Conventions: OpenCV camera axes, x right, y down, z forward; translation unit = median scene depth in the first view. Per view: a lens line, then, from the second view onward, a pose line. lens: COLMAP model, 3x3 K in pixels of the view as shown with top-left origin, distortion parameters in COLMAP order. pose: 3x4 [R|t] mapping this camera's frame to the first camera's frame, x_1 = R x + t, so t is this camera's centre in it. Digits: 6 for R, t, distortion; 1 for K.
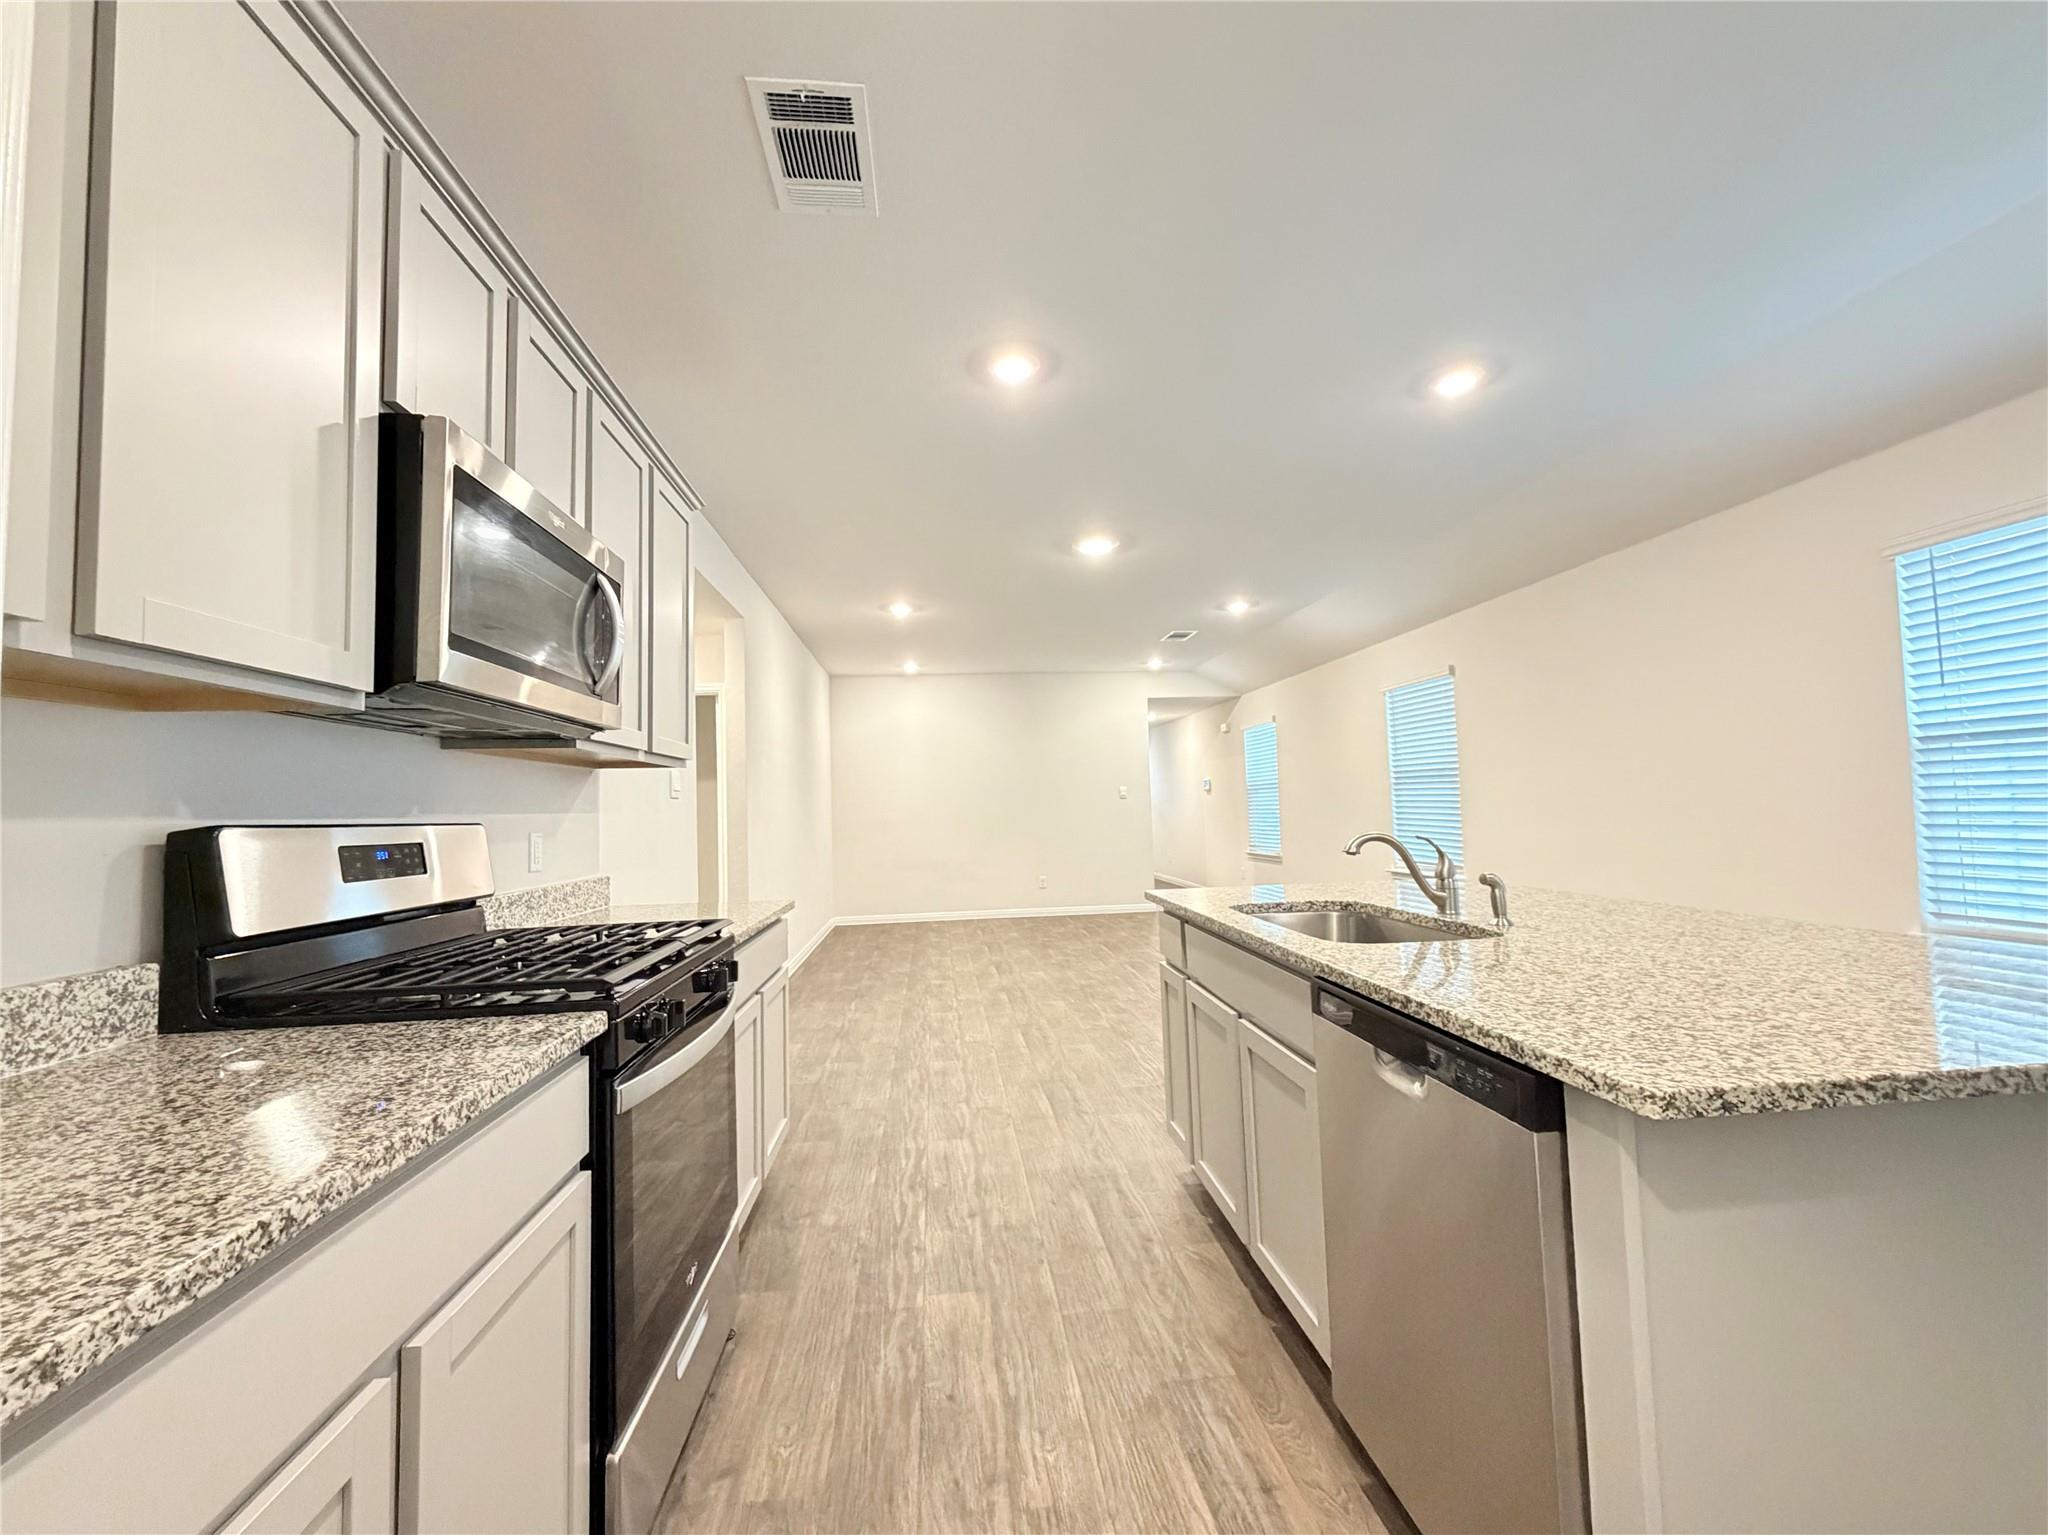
lens RADIAL K [[845.0, 0, 1024.0], [0, 845.0, 768.1], [0, 0, 1]] dist [0.000498, 0.000076]
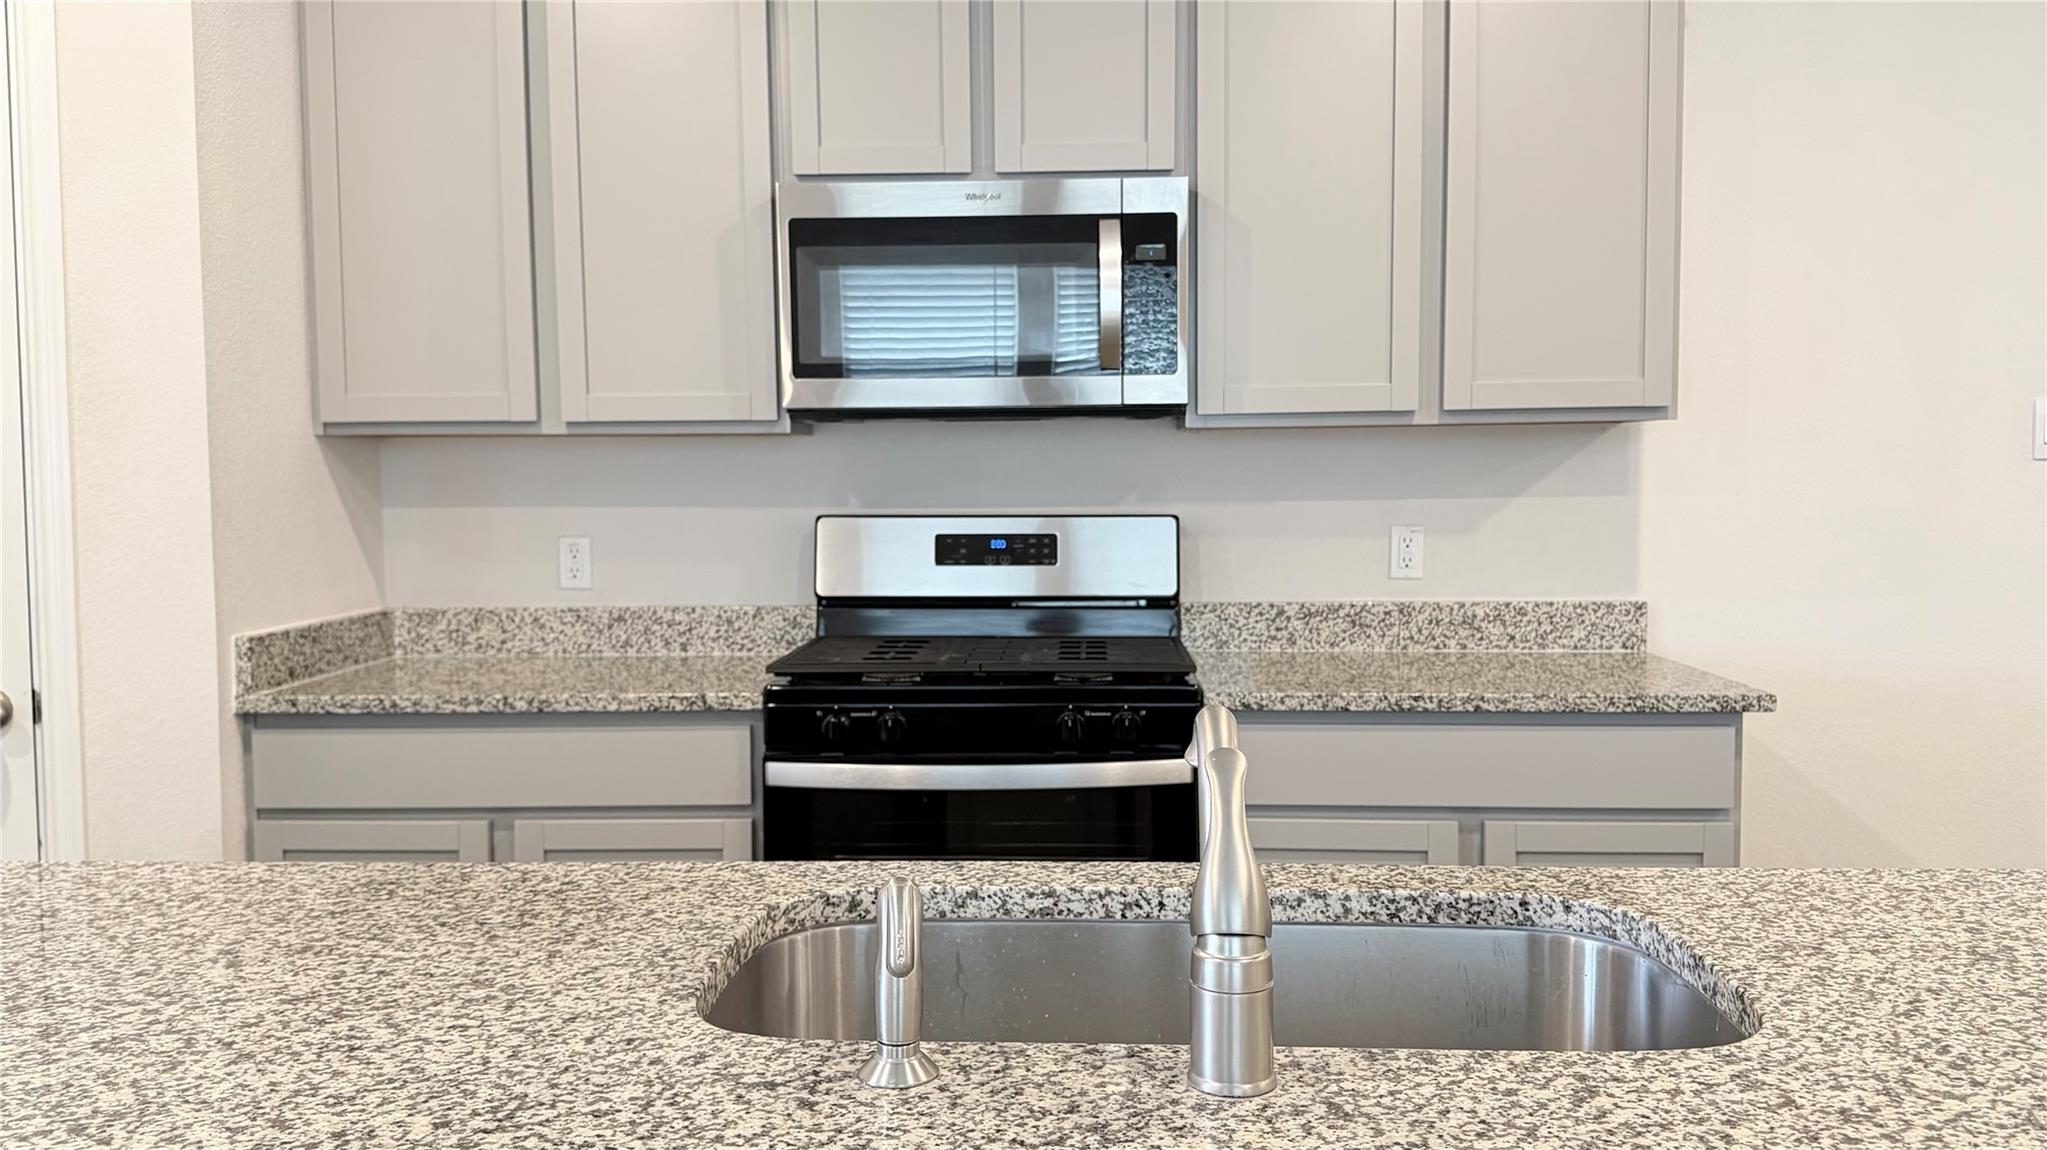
lens RADIAL K [[1609.4, 0, 1007.2], [0, 1609.4, 571.7], [0, 0, 1]] dist [0.115671, -0.167119]
pose [[-0.147003, 0.091034, -0.984938, 0.735733], [0.063328, 0.994579, 0.082473, -0.017331], [0.987107, -0.050250, -0.151971, 0.767715]]
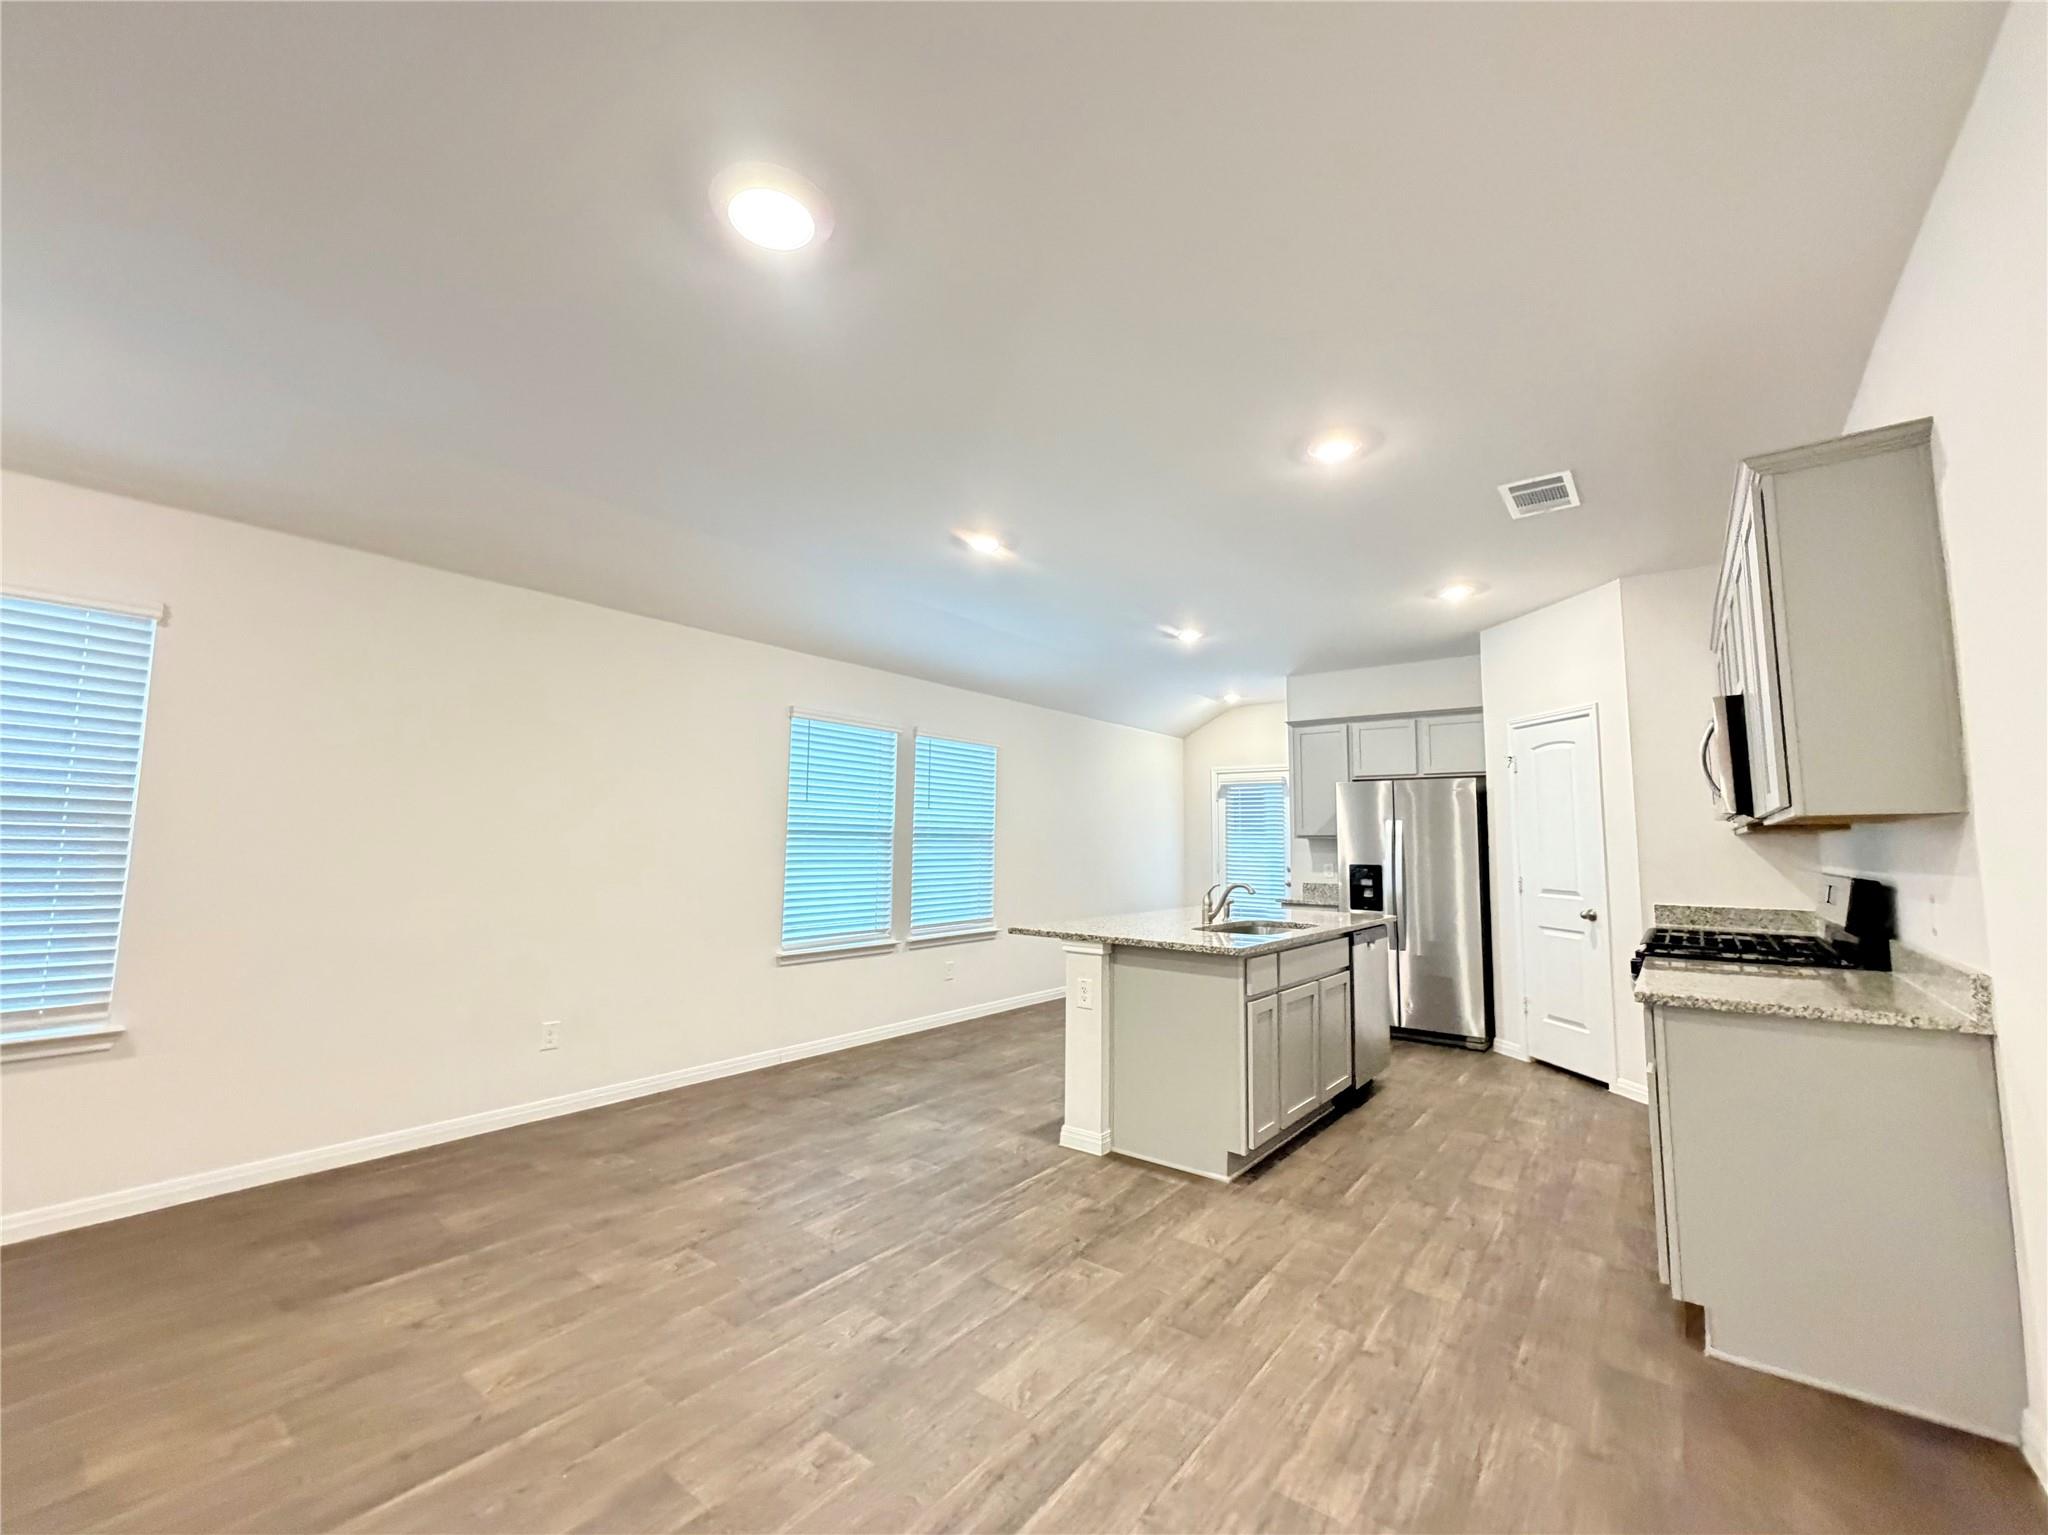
lens RADIAL K [[845.0, 0, 1024.0], [0, 845.0, 768.1], [0, 0, 1]] dist [0.000498, 0.000076]
pose [[-0.723697, 0.086236, 0.684708, -0.442384], [-0.023414, 0.988523, -0.149248, 0.088740], [-0.689720, -0.124042, -0.713372, 2.091440]]
